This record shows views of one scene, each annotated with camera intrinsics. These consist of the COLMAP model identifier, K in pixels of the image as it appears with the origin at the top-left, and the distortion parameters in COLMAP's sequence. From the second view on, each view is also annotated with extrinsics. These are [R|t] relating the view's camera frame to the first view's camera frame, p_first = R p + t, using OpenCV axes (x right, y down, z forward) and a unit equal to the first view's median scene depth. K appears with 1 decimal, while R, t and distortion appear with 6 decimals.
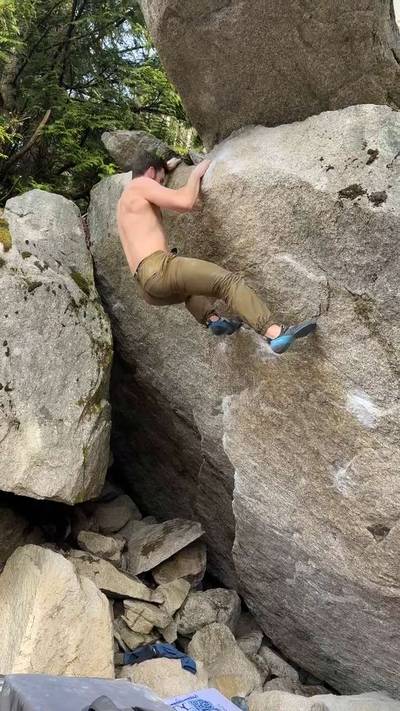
lens RADIAL K [[597.7, 0, 200.0], [0, 597.7, 355.5], [0, 0, 1]] dist [0.181465, -0.386243]
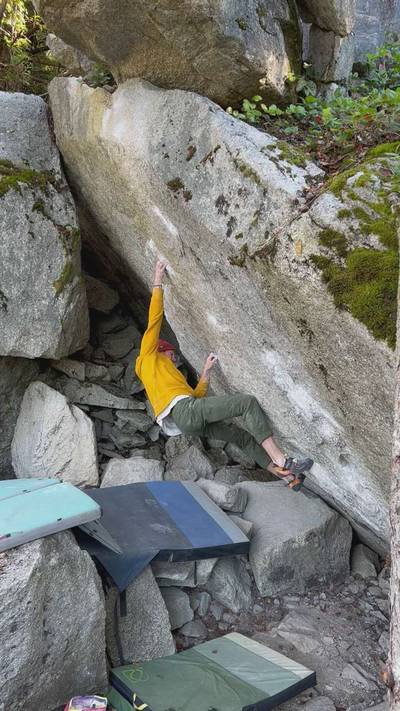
lens RADIAL K [[597.7, 0, 200.0], [0, 597.7, 355.5], [0, 0, 1]] dist [0.098723, -0.162309]
pose [[0.993879, -0.010587, -0.109964, 0.244609], [0.048200, 0.937214, 0.345409, -0.203906], [0.099403, -0.348595, 0.931987, -0.205545]]
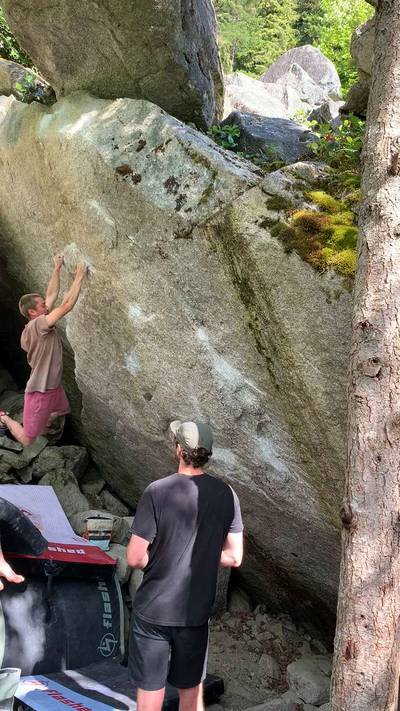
lens RADIAL K [[611.0, 0, 200.0], [0, 611.0, 355.5], [0, 0, 1]] dist [0.138169, -0.346344]
pose [[0.988193, 0.074957, 0.133627, 0.144720], [-0.097544, 0.980356, 0.171429, -0.055693], [-0.118152, -0.182439, 0.976092, -0.311337]]
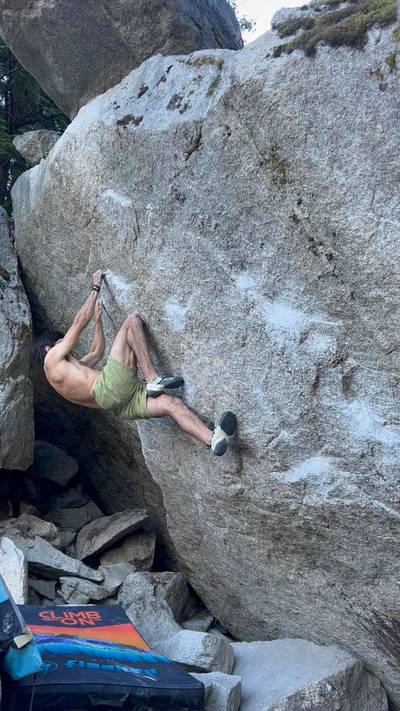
lens RADIAL K [[638.8, 0, 200.0], [0, 638.8, 355.5], [0, 0, 1]] dist [0.133745, -0.253054]
pose [[0.995295, -0.070067, -0.066925, 0.246780], [0.063219, 0.993030, -0.099472, 0.183354], [0.073428, 0.094773, 0.992787, -0.123923]]
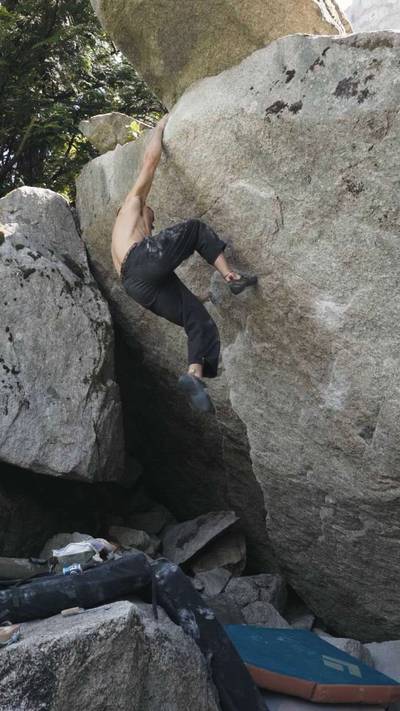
lens RADIAL K [[708.8, 0, 176.4], [0, 708.8, 376.9], [0, 0, 1]] dist [-0.102856, 0.027078]
pose [[0.985416, -0.130920, -0.108696, 0.078909], [0.127584, 0.991133, -0.037125, 0.134051], [0.112593, 0.022716, 0.993382, -0.152419]]
